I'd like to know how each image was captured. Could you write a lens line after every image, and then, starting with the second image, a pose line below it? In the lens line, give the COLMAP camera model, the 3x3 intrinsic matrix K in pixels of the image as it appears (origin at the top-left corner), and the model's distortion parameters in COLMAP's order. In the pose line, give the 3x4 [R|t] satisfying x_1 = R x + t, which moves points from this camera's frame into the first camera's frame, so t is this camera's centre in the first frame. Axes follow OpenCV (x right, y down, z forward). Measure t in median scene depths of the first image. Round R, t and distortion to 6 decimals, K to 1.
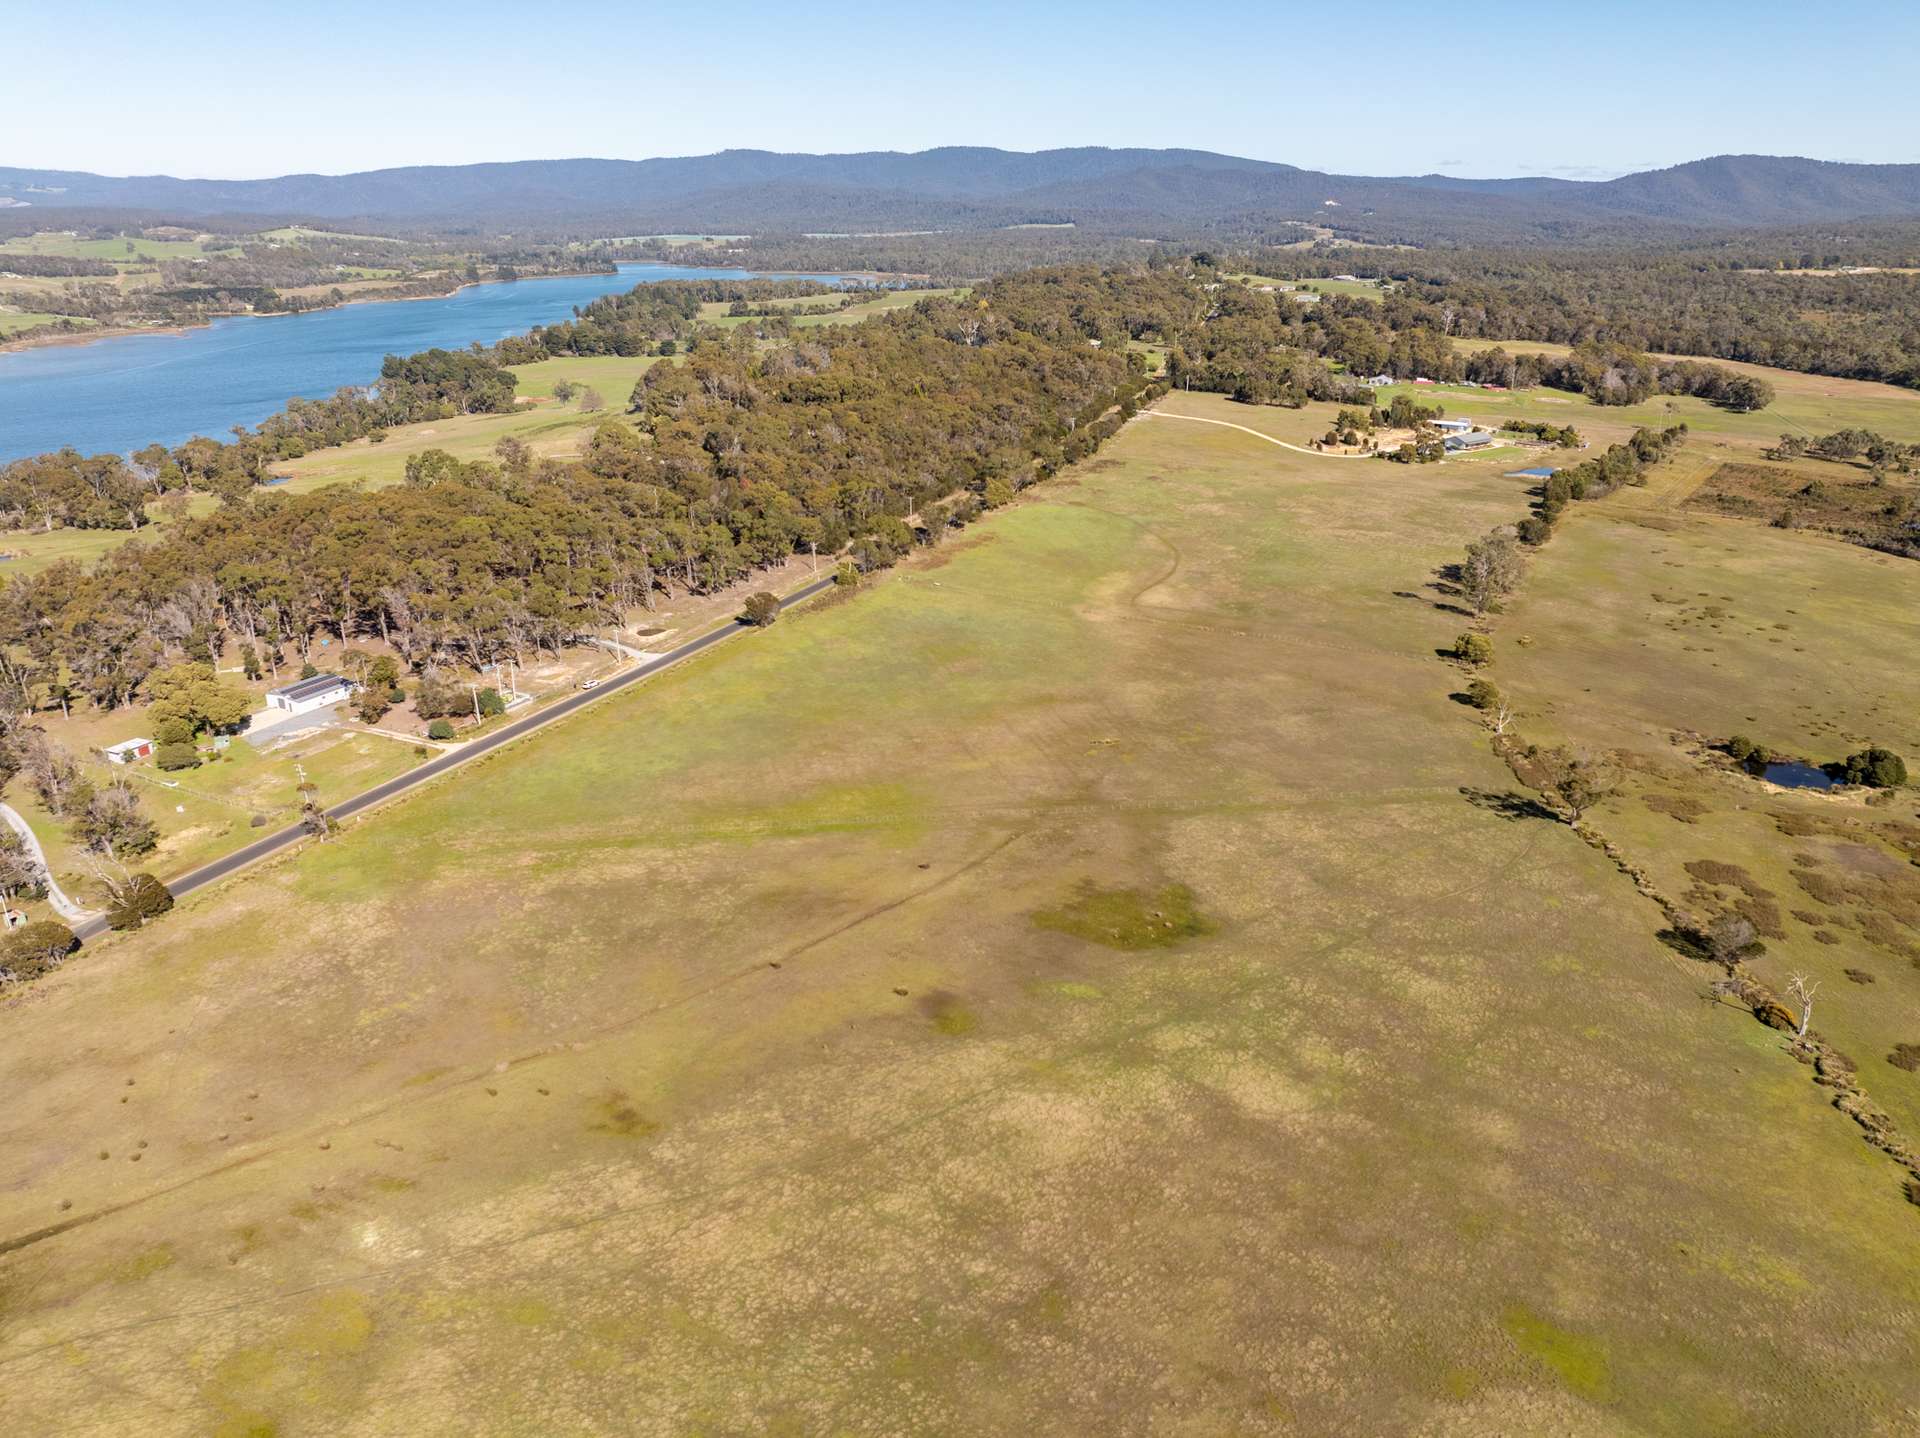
lens RADIAL K [[1354.0, 0, 954.4], [0, 1354.0, 702.6], [0, 0, 1]] dist [-0.041648, 0.008338]
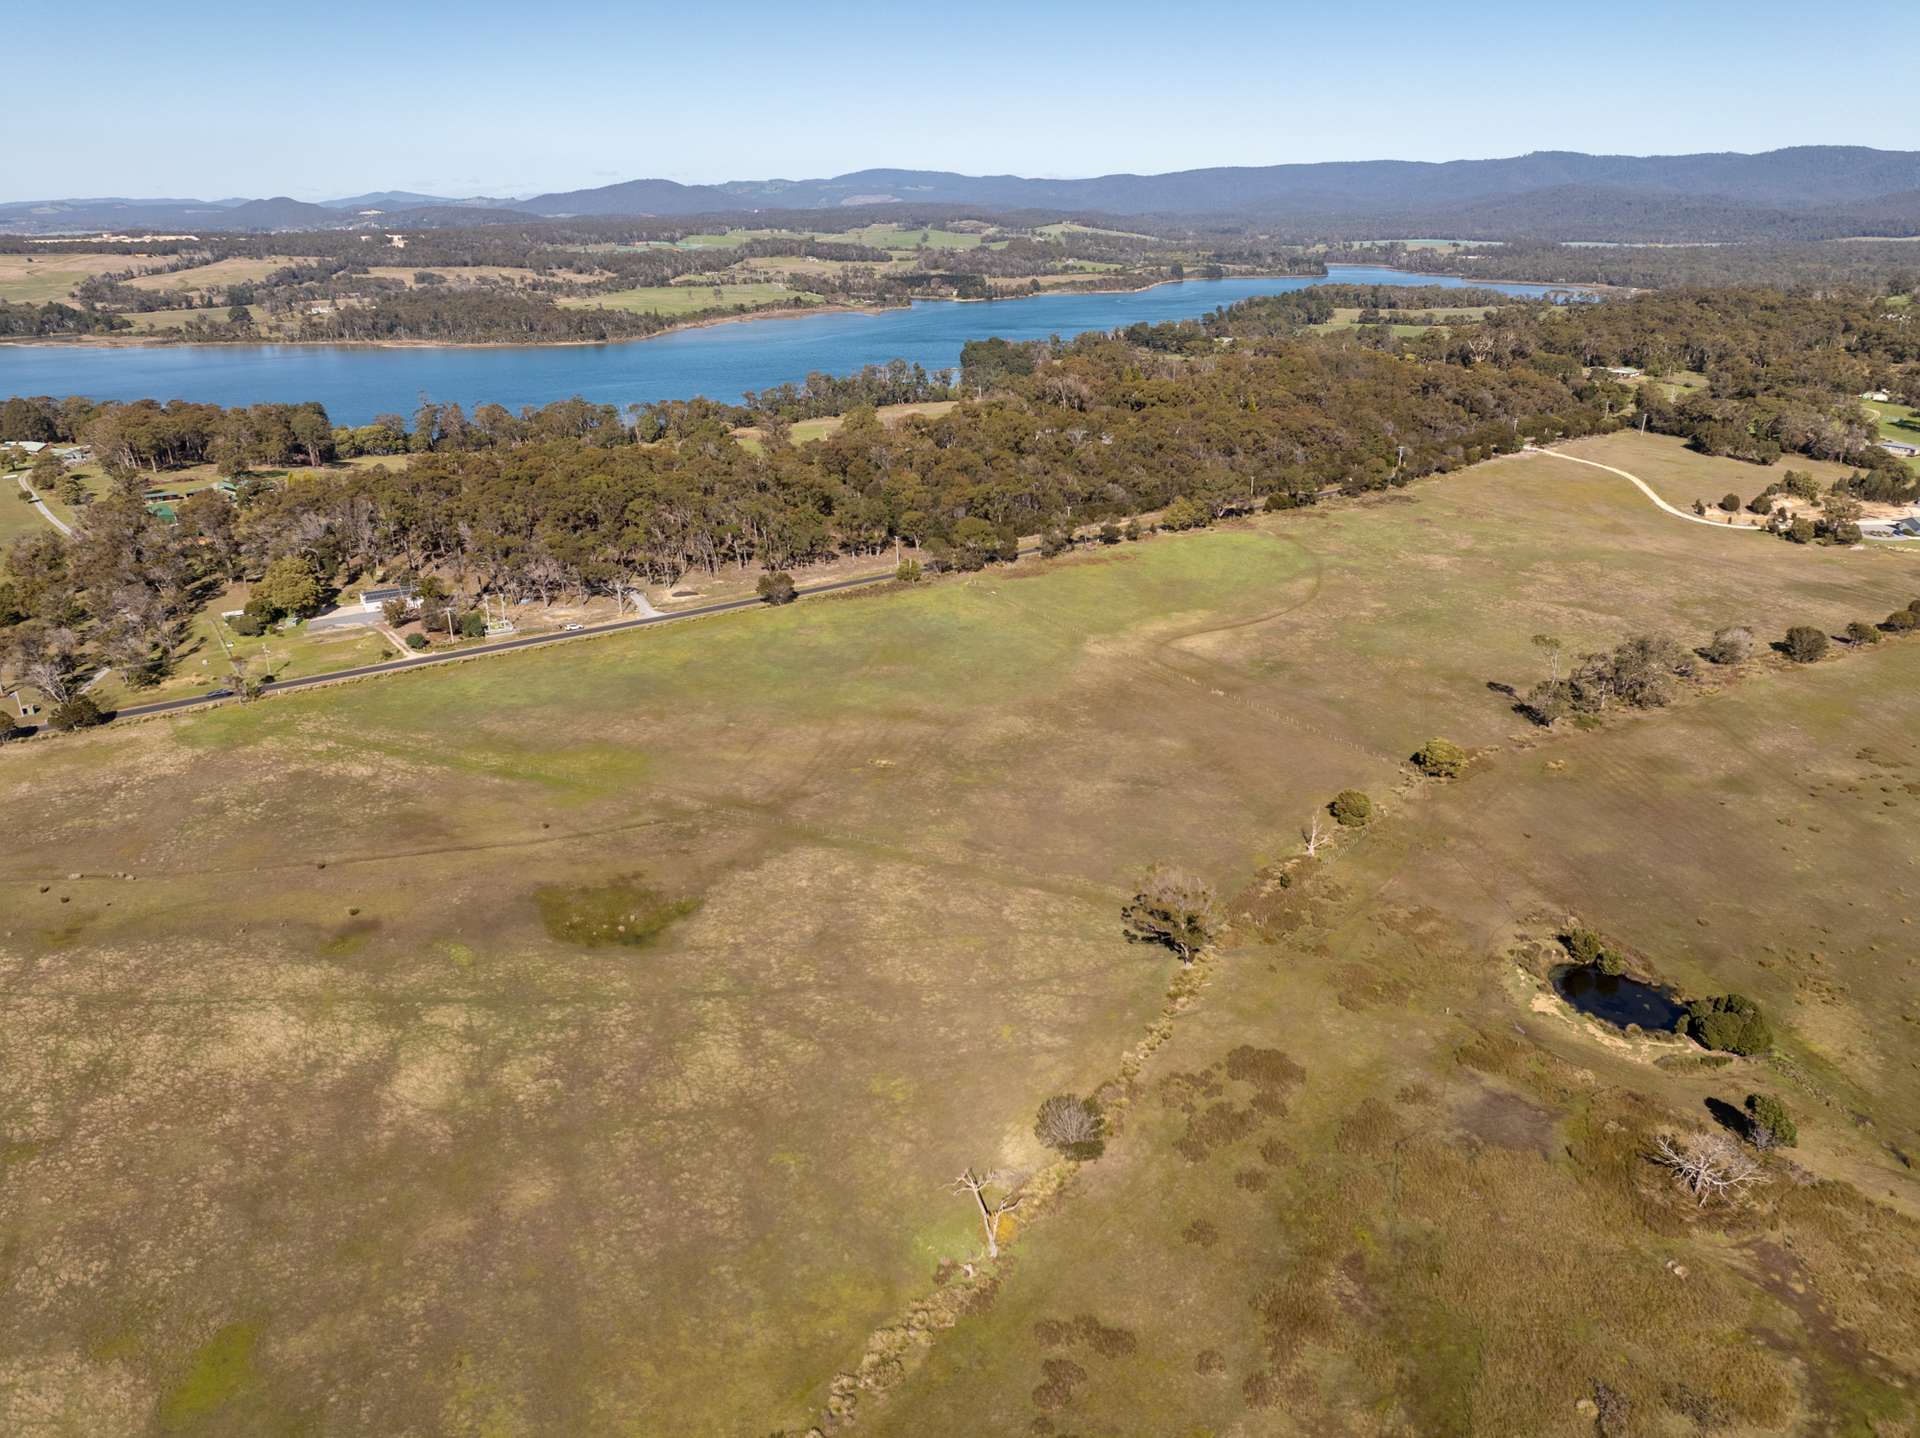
lens RADIAL K [[1354.0, 0, 957.3], [0, 1354.0, 710.0], [0, 0, 1]] dist [-0.041648, 0.008338]
pose [[0.851891, 0.182835, -0.490767, 0.465620], [-0.181128, 0.982111, 0.051476, -0.050330], [0.491400, 0.045040, 0.869769, 0.140221]]
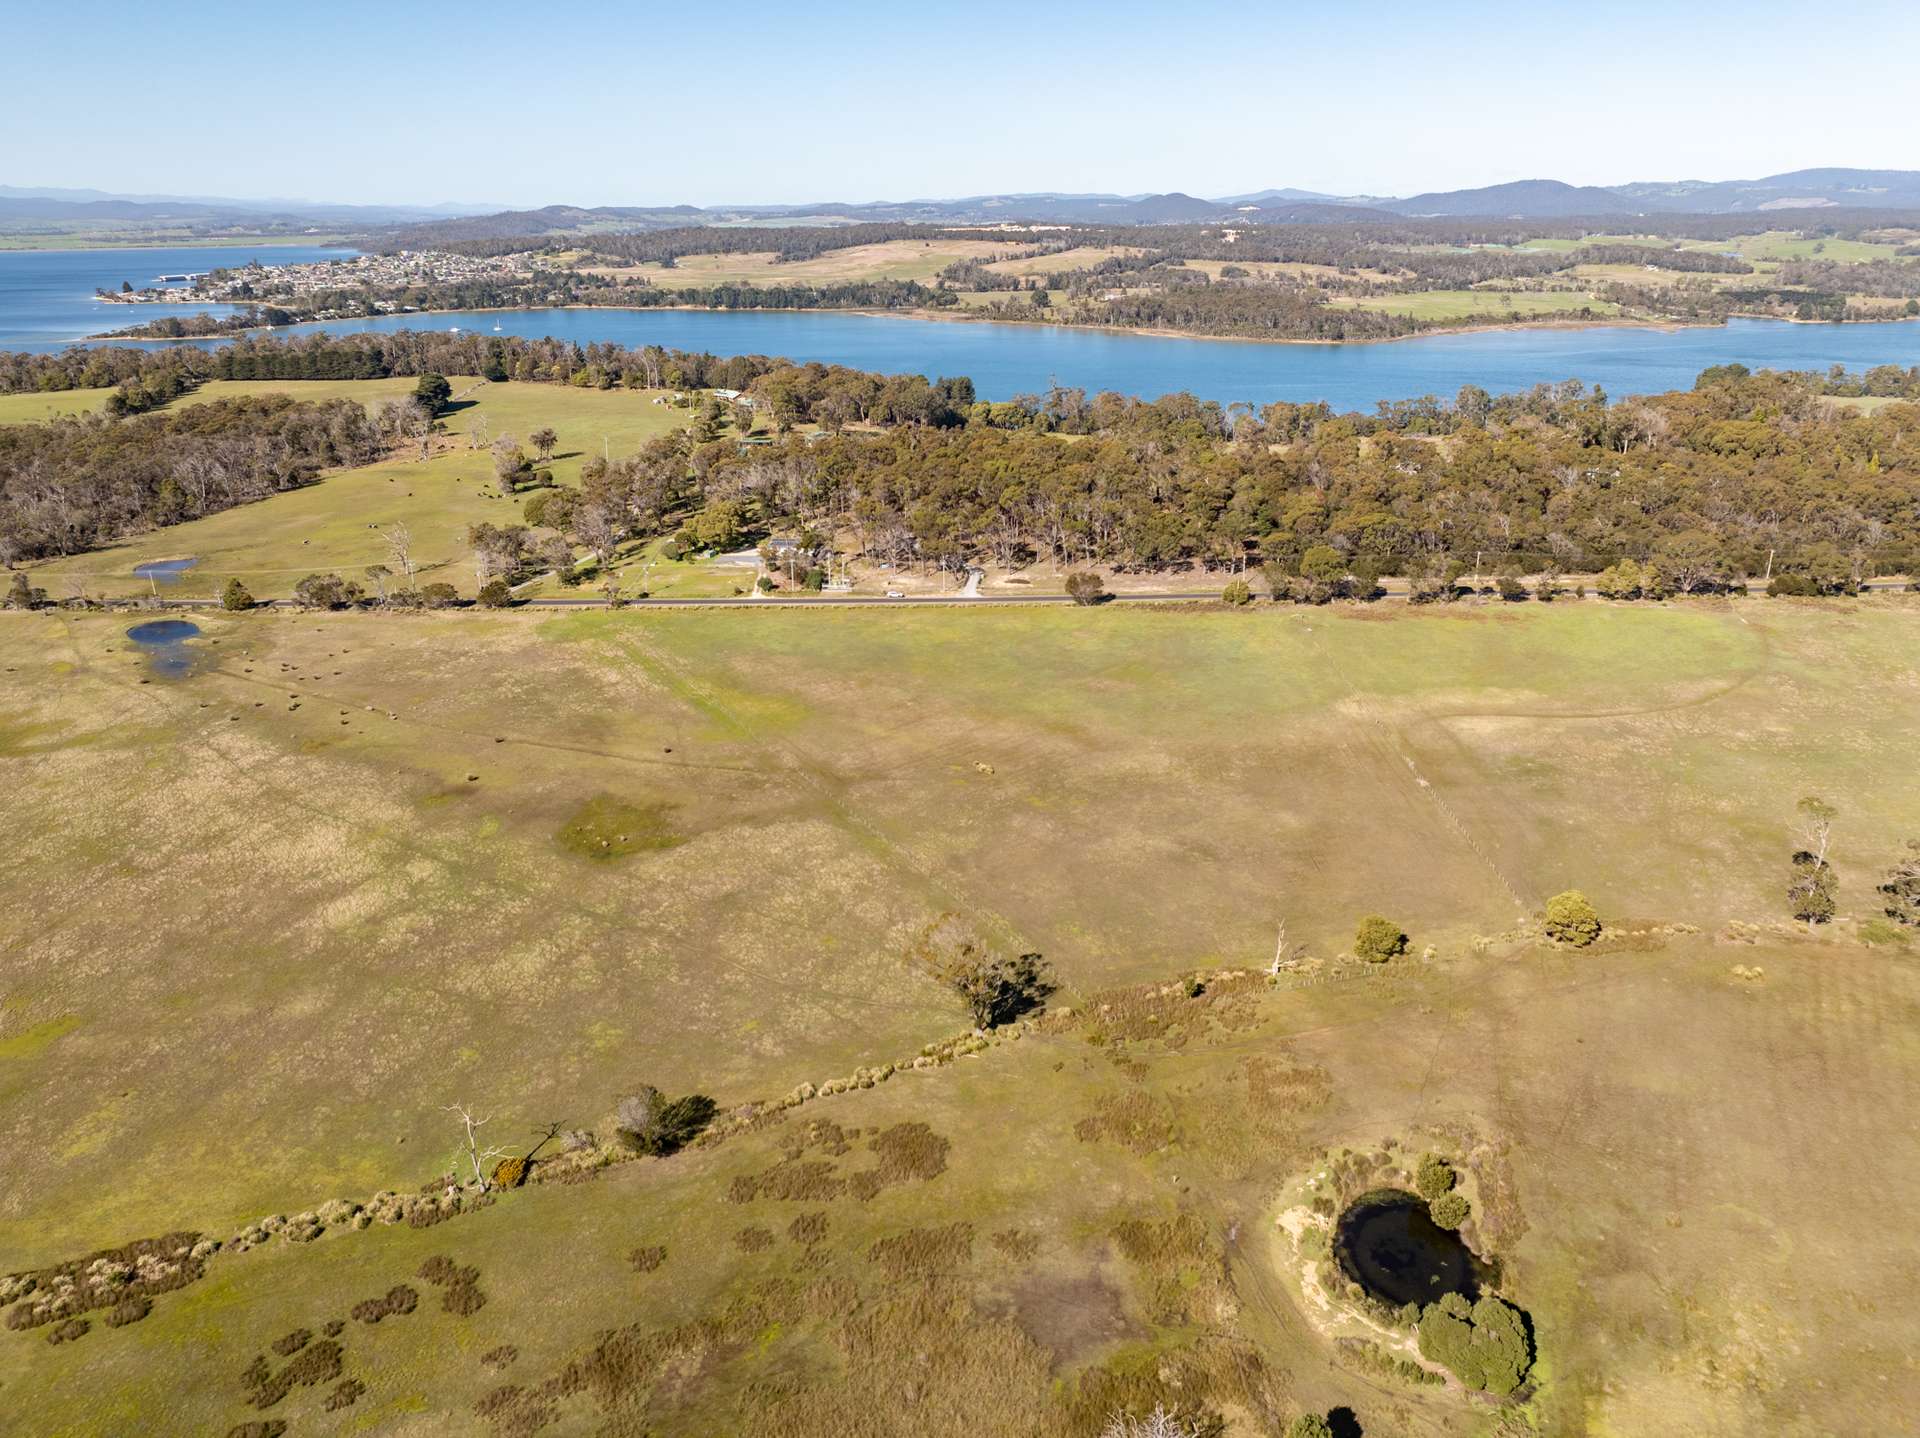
lens RADIAL K [[1354.0, 0, 963.2], [0, 1354.0, 699.9], [0, 0, 1]] dist [-0.041648, 0.008338]
pose [[0.407083, 0.312602, -0.858233, 0.679849], [-0.314523, 0.930122, 0.189600, -0.143225], [0.857530, 0.192751, 0.476958, 0.391634]]
